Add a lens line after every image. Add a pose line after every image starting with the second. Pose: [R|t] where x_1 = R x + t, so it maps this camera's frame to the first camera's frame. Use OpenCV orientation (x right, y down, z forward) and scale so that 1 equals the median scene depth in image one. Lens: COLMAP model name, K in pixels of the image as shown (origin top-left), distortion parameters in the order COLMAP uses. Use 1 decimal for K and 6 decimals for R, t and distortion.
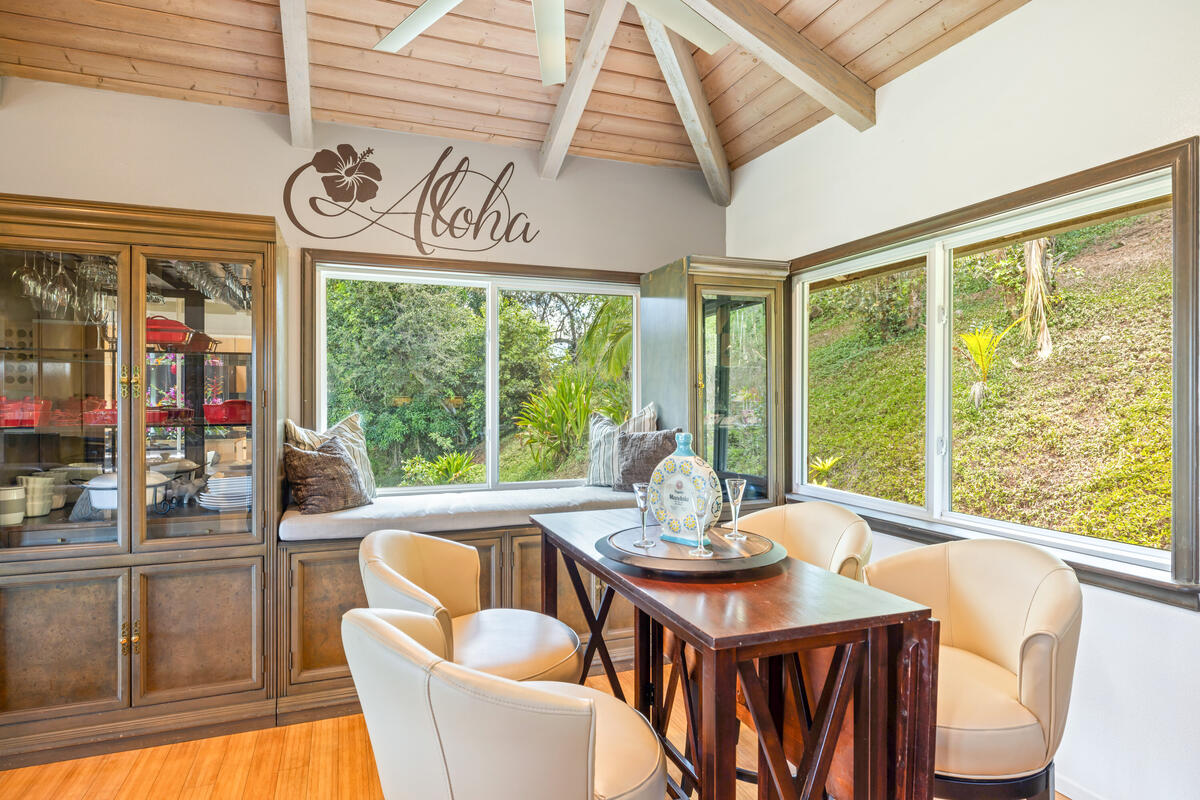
lens RADIAL K [[694.8, 0, 600.0], [0, 694.8, 400.0], [0, 0, 1]] dist [-0.000596, 0.000816]
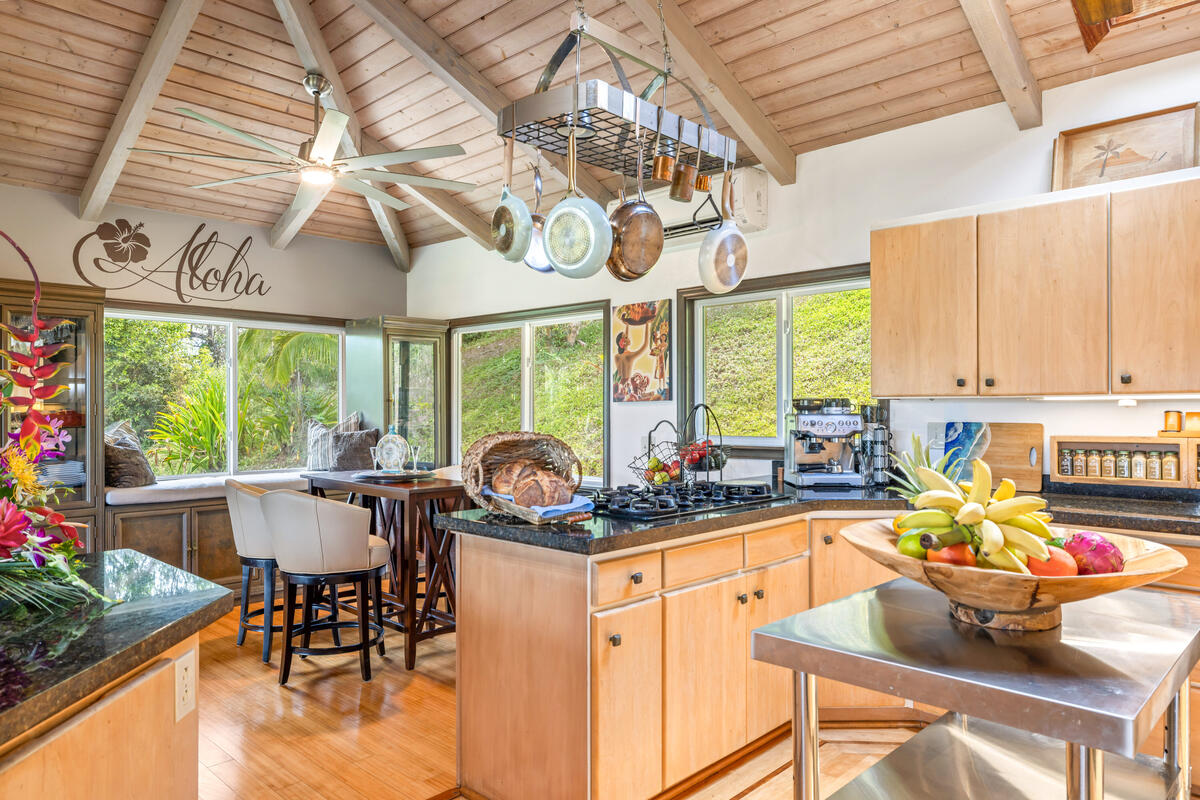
lens RADIAL K [[787.3, 0, 581.4], [0, 787.3, 406.5], [0, 0, 1]] dist [-0.002812, 0.001917]
pose [[0.918396, 0.000666, 0.395662, -0.146286], [0.000629, 0.999995, -0.003144, -0.001755], [-0.395662, 0.003137, 0.918391, -0.708432]]
